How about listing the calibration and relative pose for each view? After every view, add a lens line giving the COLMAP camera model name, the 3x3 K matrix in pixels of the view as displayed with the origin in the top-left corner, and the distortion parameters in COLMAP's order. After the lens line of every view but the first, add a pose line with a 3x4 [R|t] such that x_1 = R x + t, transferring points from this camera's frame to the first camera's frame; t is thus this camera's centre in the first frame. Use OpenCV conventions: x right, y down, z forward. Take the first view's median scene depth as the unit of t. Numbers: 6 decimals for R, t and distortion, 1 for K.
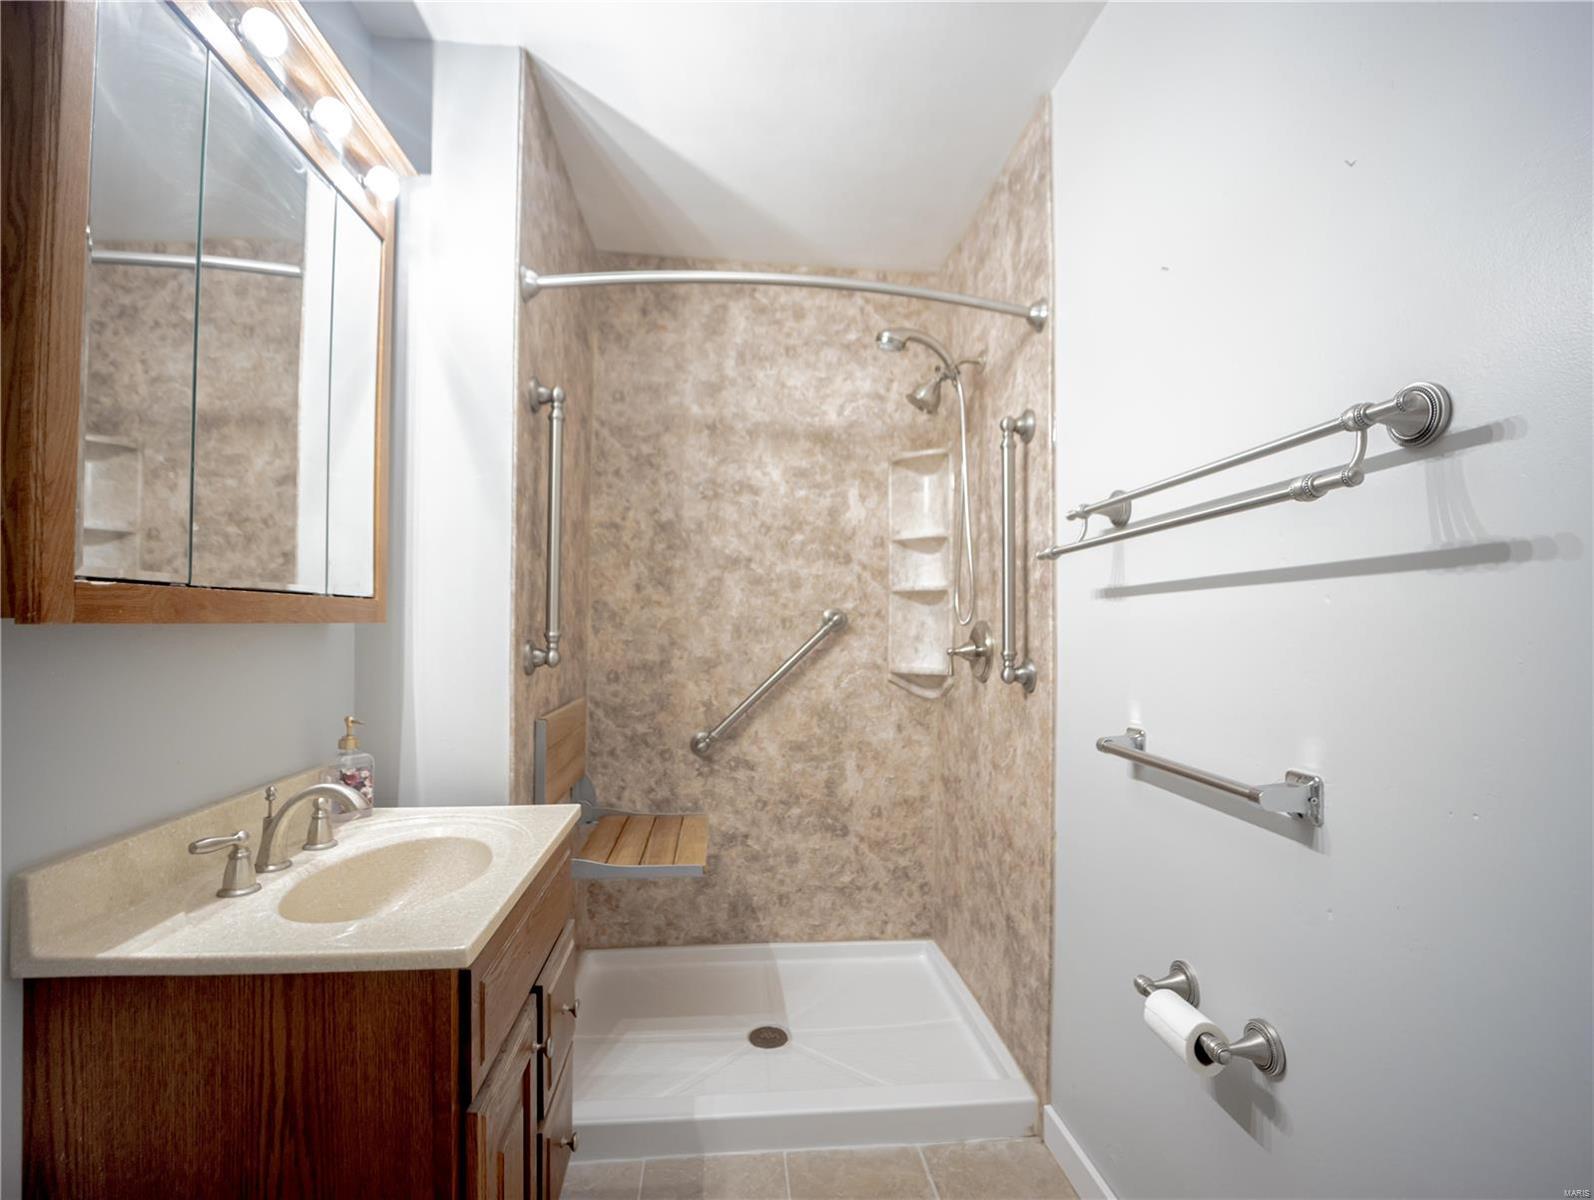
lens RADIAL K [[731.3, 0, 792.3], [0, 731.3, 599.7], [0, 0, 1]] dist [-0.022932, 0.001993]
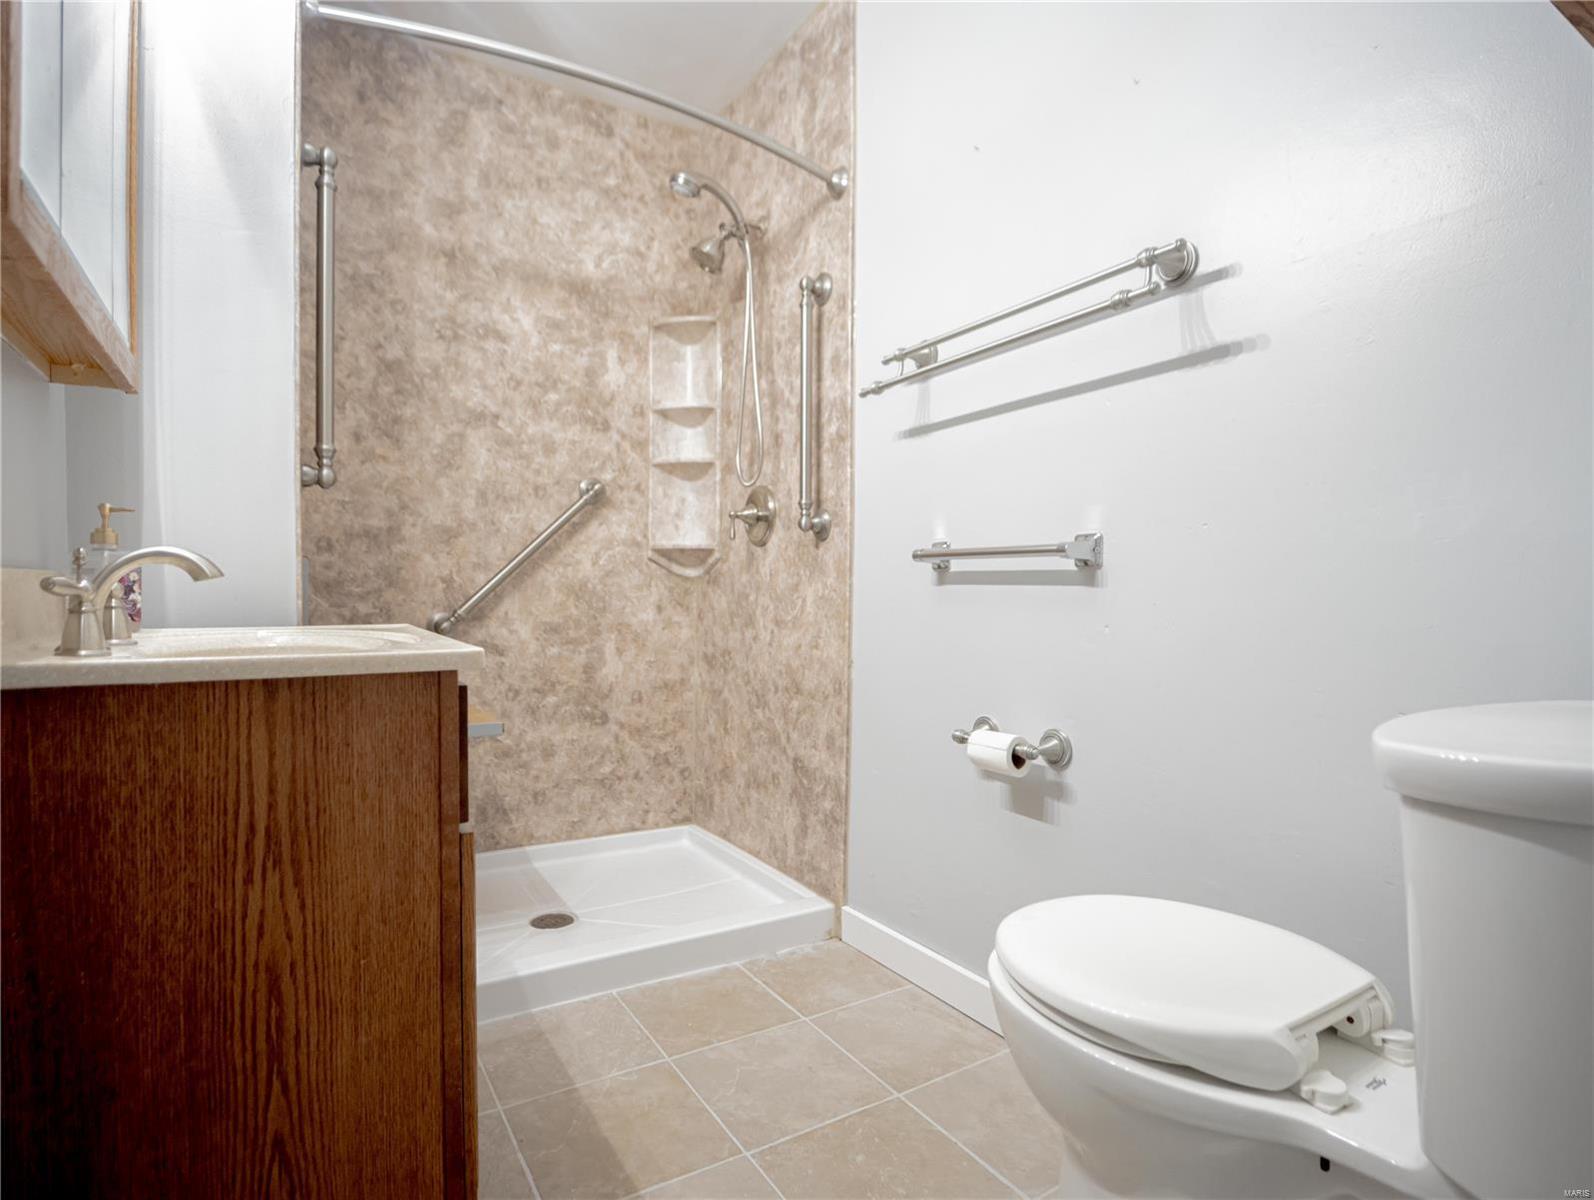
lens RADIAL K [[848.4, 0, 801.8], [0, 848.4, 601.3], [0, 0, 1]] dist [-0.025921, 0.001337]
pose [[0.893771, -0.007243, 0.448465, -0.228941], [-0.014174, 0.998914, 0.044380, 0.142347], [-0.448300, -0.046022, 0.892698, -0.086316]]
